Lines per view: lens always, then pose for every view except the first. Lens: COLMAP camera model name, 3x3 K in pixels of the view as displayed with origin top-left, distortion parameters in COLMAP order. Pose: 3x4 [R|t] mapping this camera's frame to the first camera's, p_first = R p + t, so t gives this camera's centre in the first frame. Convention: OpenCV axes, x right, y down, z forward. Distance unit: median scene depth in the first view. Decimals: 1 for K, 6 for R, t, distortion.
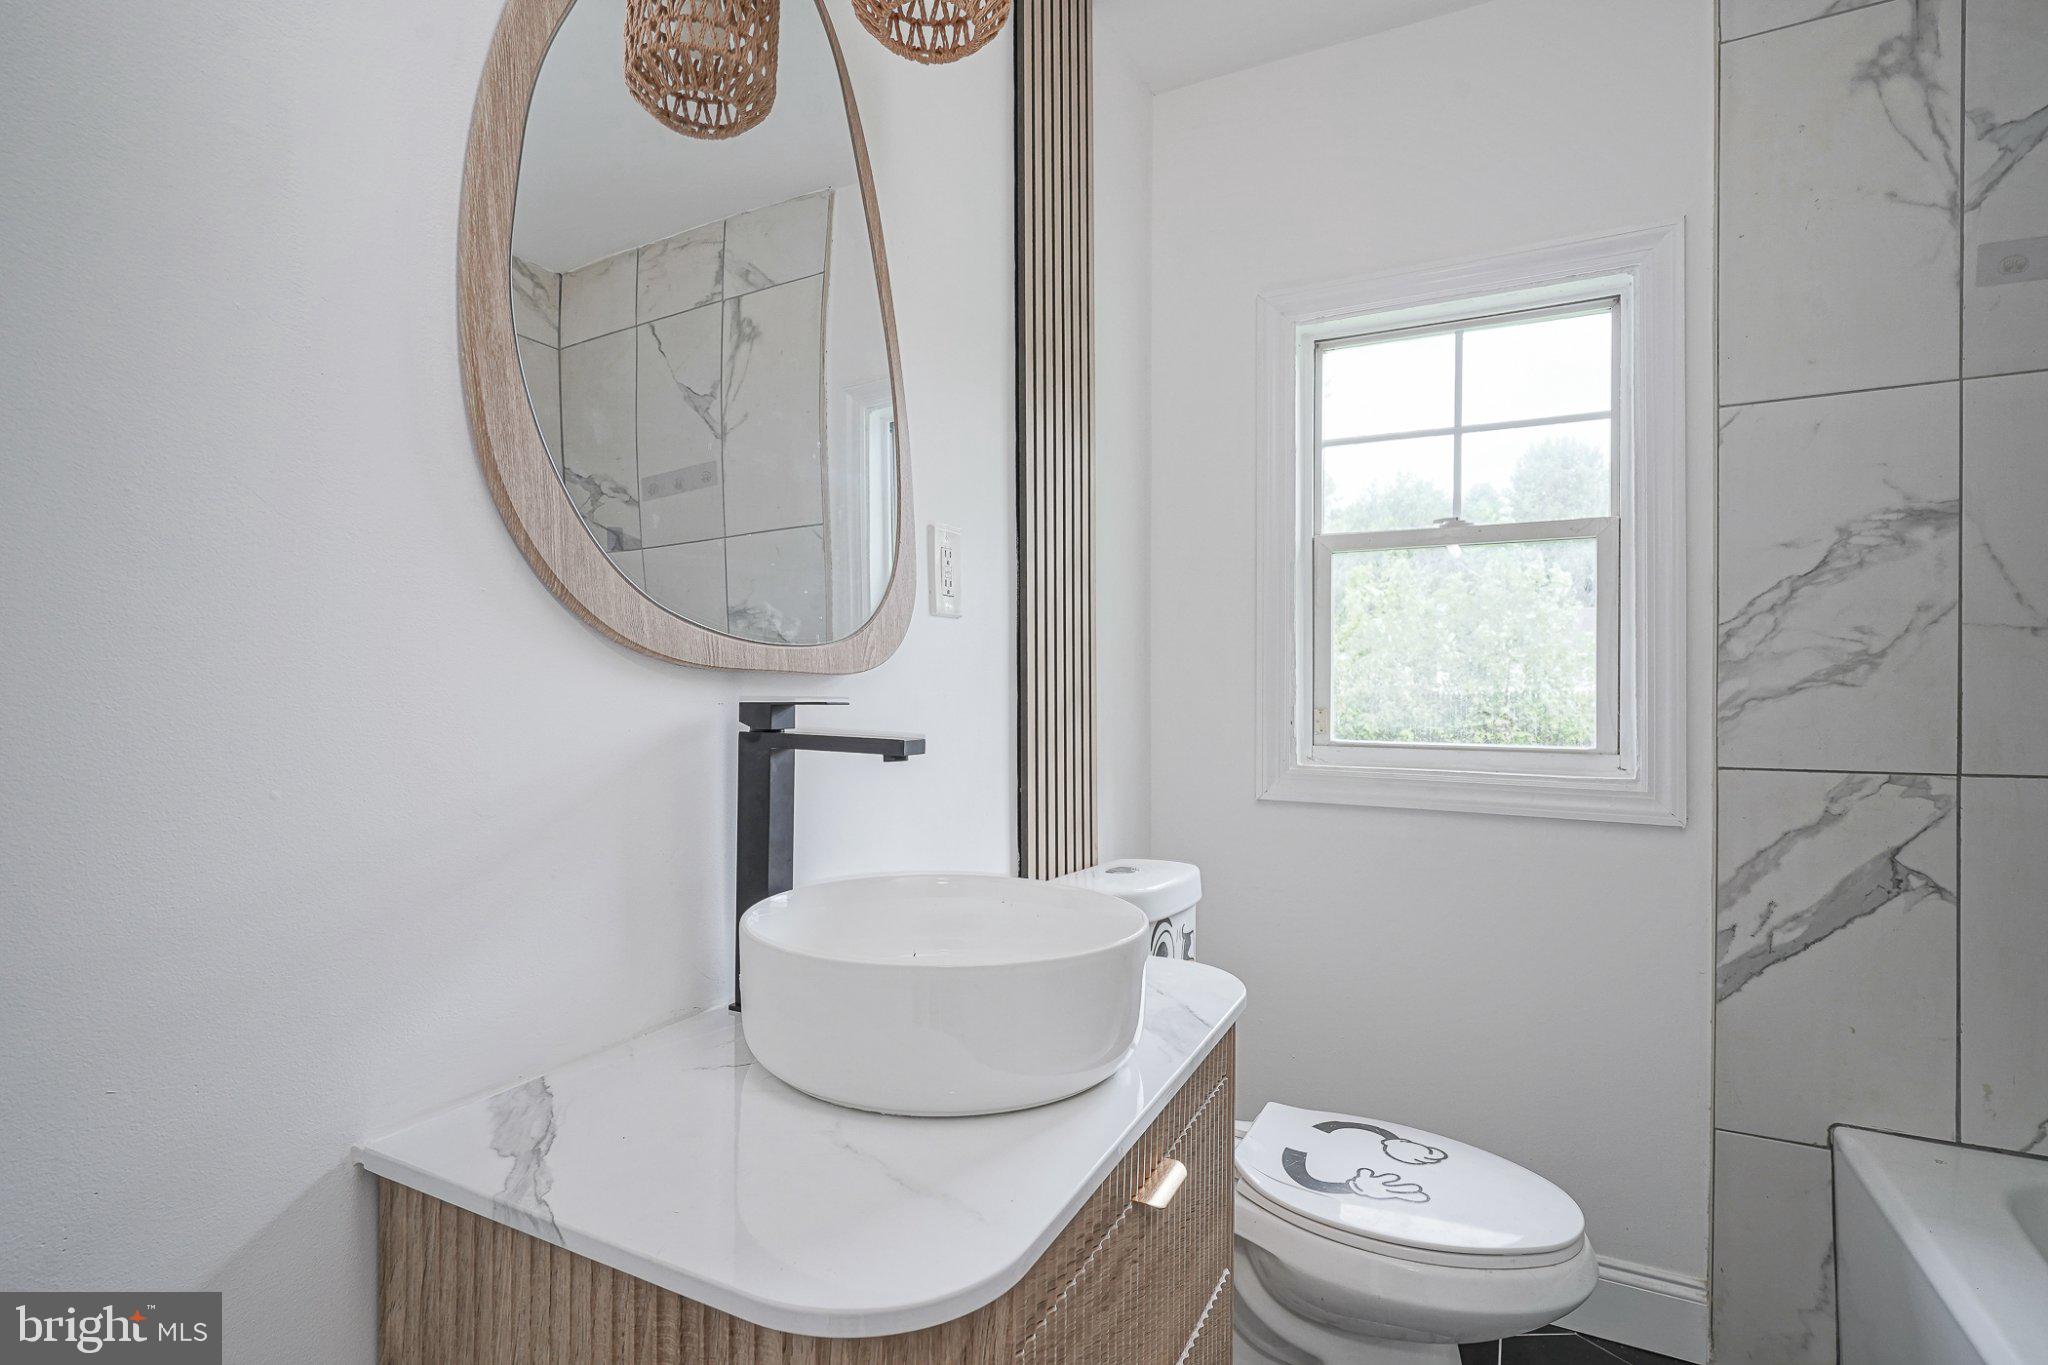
lens RADIAL K [[994.2, 0, 988.3], [0, 994.2, 693.3], [0, 0, 1]] dist [-0.010715, 0.004200]
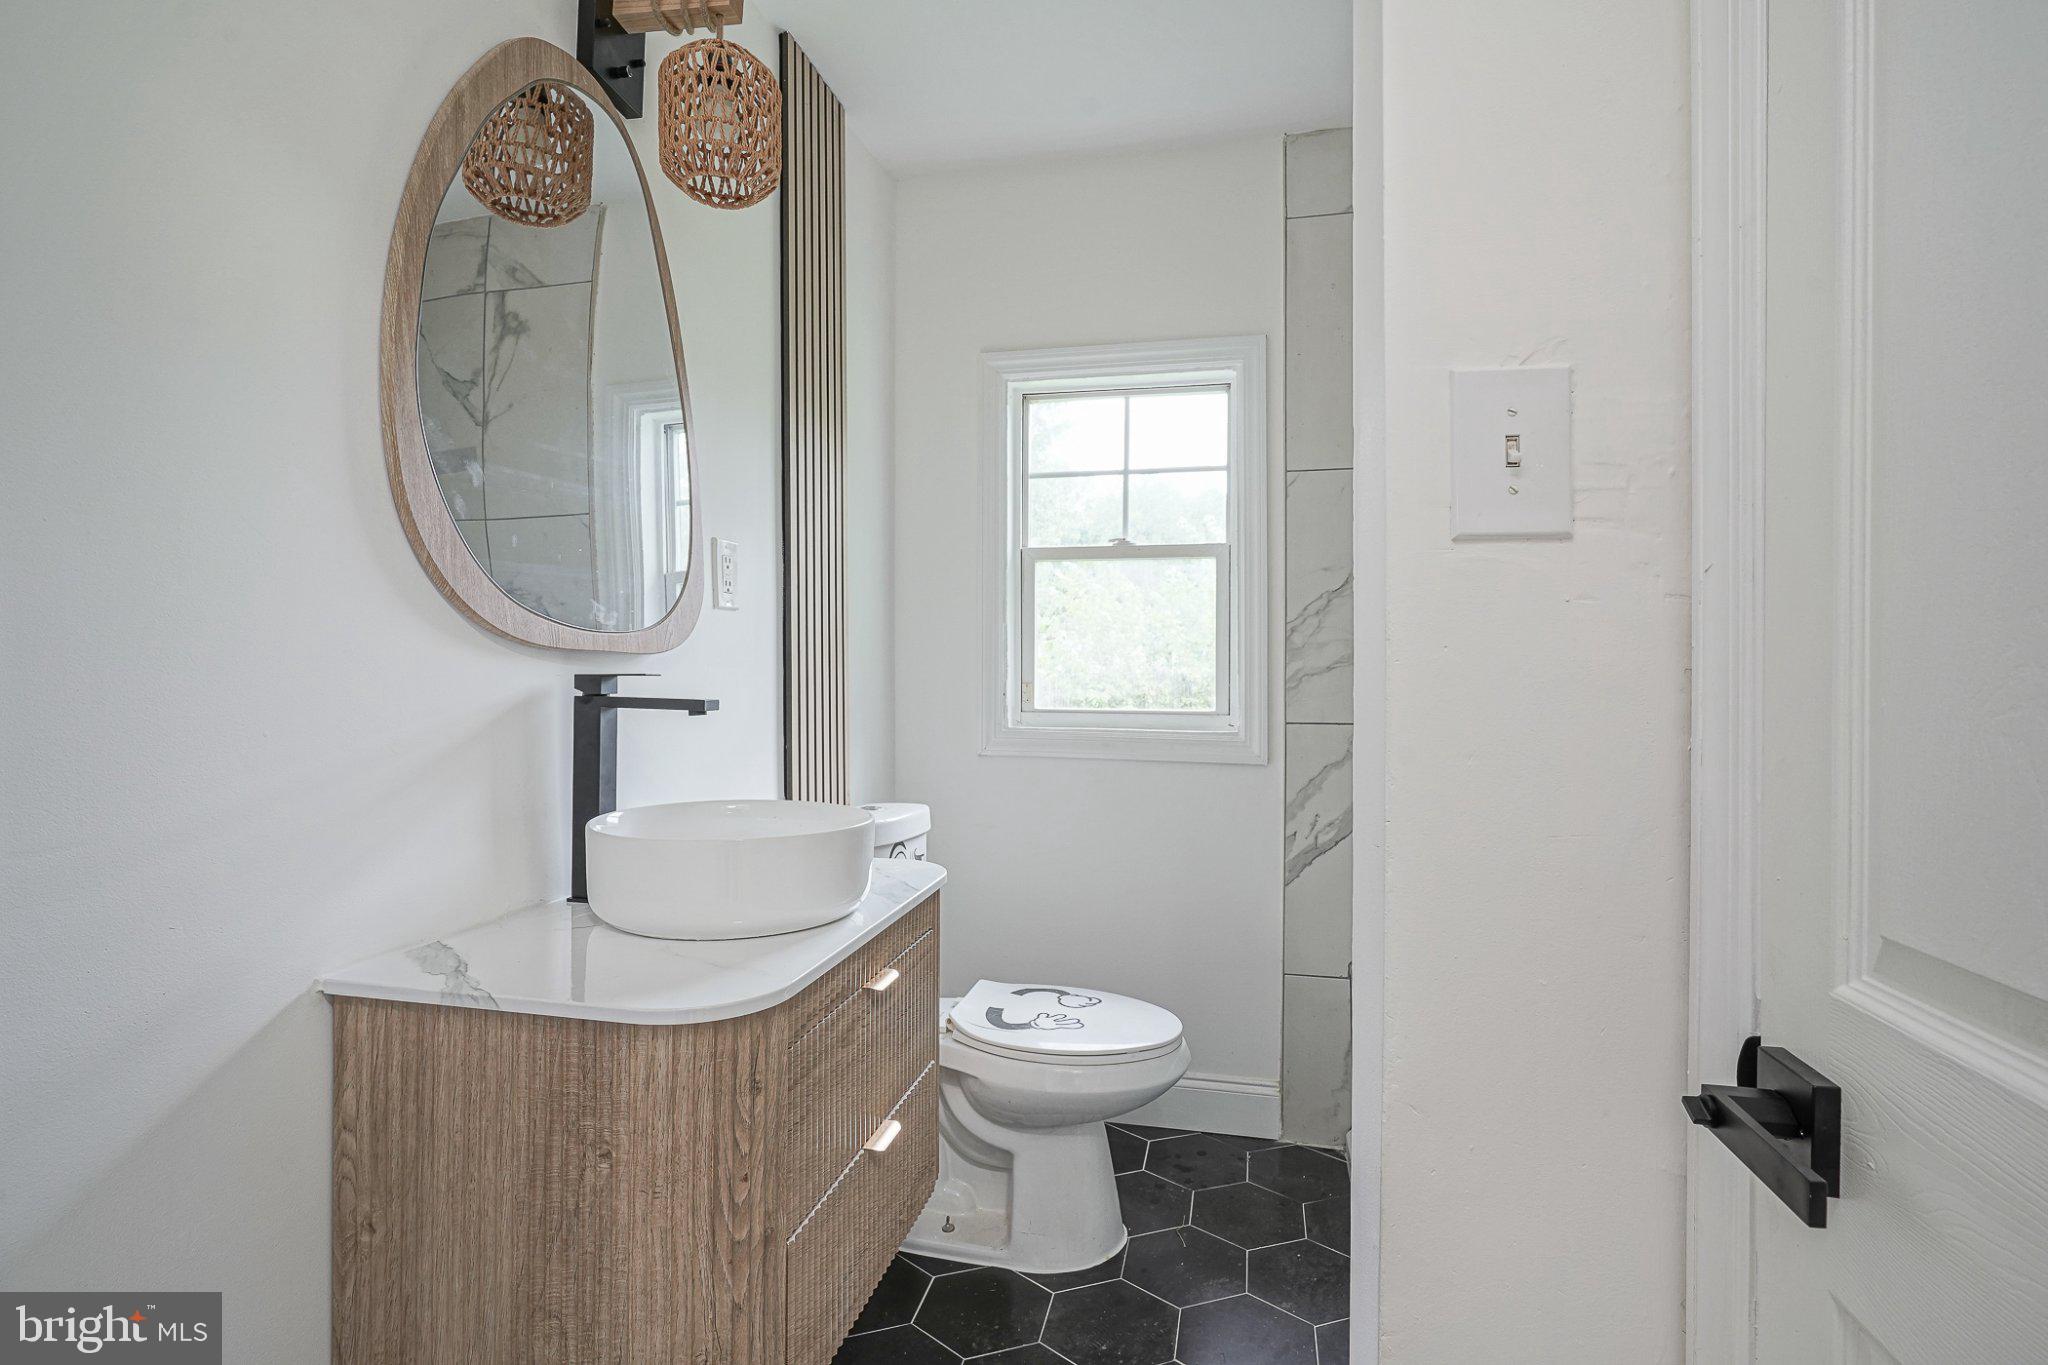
lens RADIAL K [[994.2, 0, 1030.9], [0, 994.2, 681.0], [0, 0, 1]] dist [-0.010715, 0.004200]
pose [[0.961530, -0.002626, 0.274688, -0.015122], [0.001553, 0.999990, 0.004125, 0.008589], [-0.274696, -0.003540, 0.961525, -0.299450]]
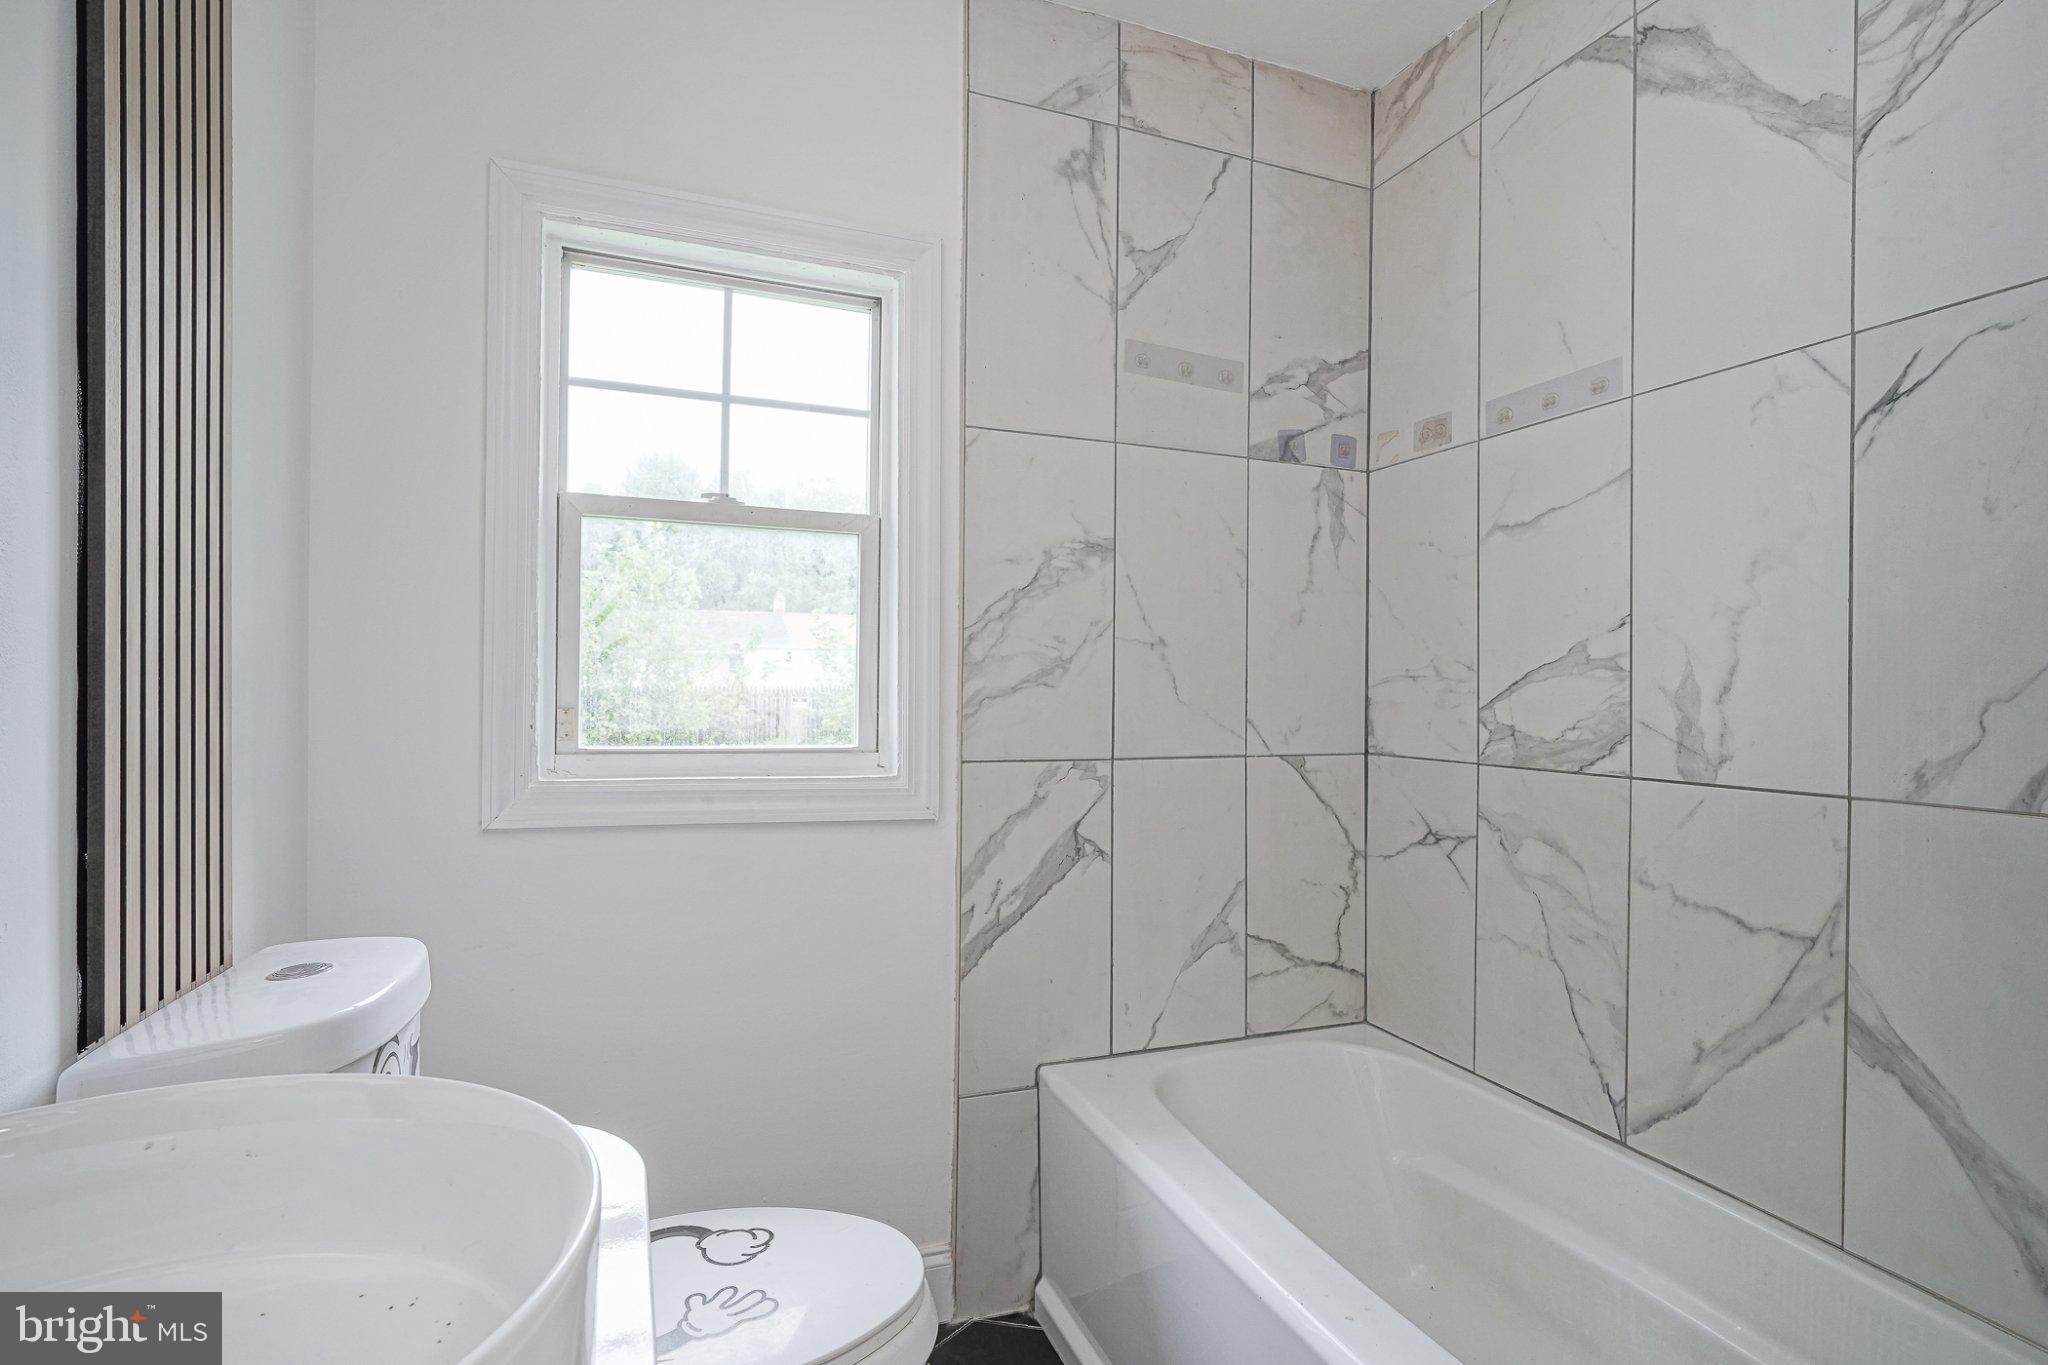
lens RADIAL K [[994.2, 0, 1022.4], [0, 994.2, 693.0], [0, 0, 1]] dist [-0.010715, 0.004200]
pose [[0.652083, 0.005796, 0.758125, -0.041456], [-0.007674, 0.999970, -0.001045, 0.001618], [-0.758109, -0.005137, 0.652108, 0.259853]]
